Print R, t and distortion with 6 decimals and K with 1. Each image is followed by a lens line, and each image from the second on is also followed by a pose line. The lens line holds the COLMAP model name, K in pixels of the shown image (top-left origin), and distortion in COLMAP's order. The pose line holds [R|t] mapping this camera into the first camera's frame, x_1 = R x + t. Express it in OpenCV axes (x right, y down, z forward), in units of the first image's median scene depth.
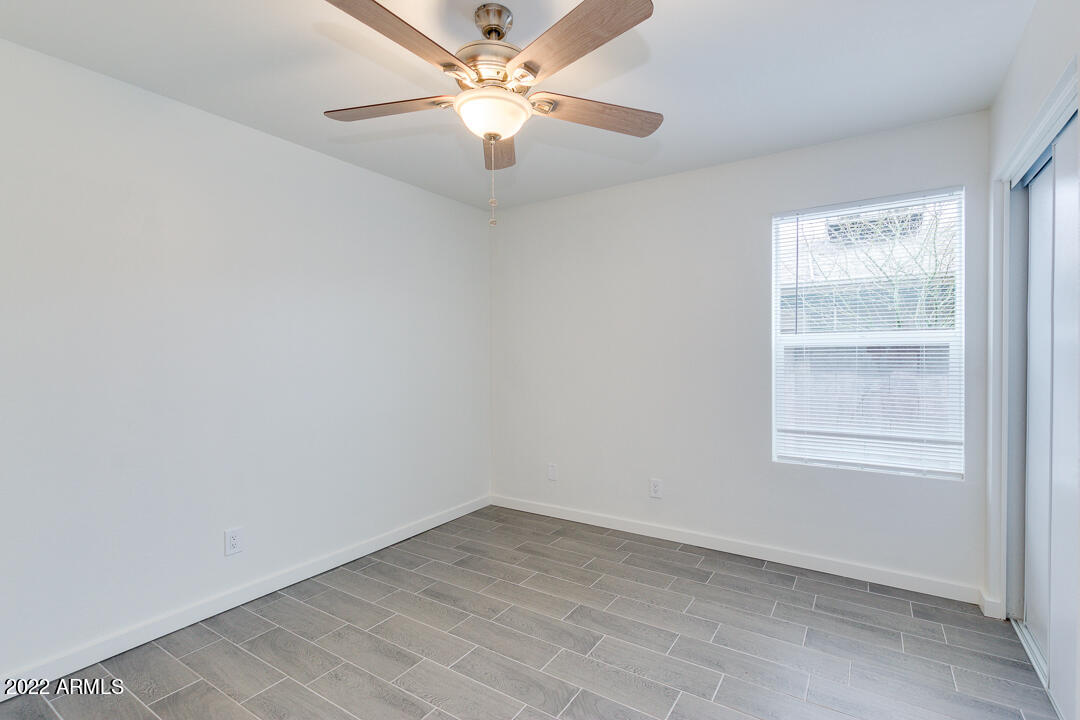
lens RADIAL K [[501.2, 0, 537.6], [0, 501.2, 355.9], [0, 0, 1]] dist [-0.000062, -0.000169]
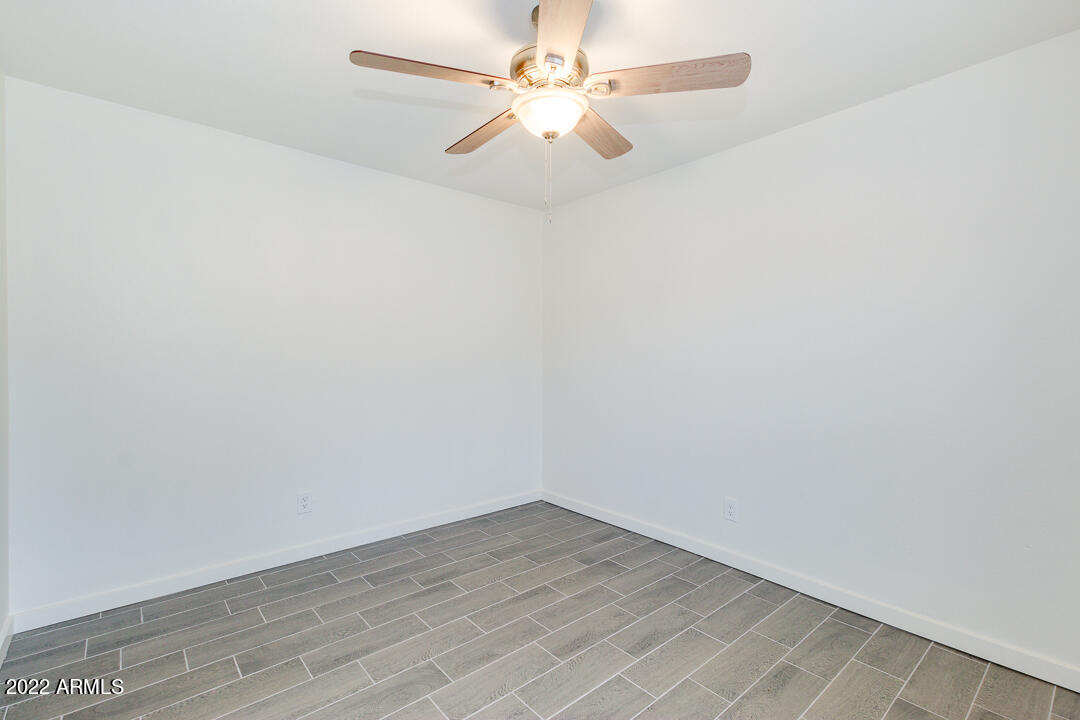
lens RADIAL K [[501.2, 0, 537.6], [0, 501.2, 355.9], [0, 0, 1]] dist [-0.000062, -0.000169]
pose [[-0.278717, 0.020969, -0.960144, 0.576101], [-0.010624, 0.999633, 0.024916, -0.010610], [0.960314, 0.017145, -0.278392, 0.812543]]
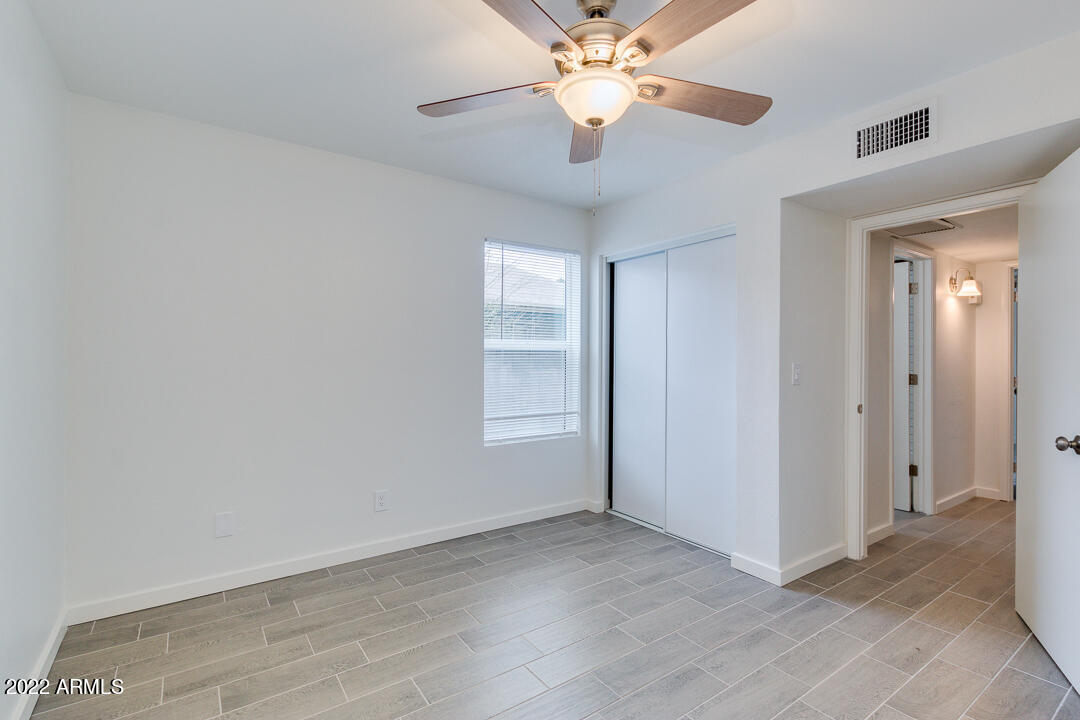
lens RADIAL K [[502.7, 0, 530.9], [0, 502.7, 351.4], [0, 0, 1]] dist [0.011873, -0.000193]
pose [[0.373295, 0.017458, 0.927549, -0.645629], [-0.001091, 0.999830, -0.018380, 0.008339], [-0.927712, 0.005849, 0.373250, 0.489698]]
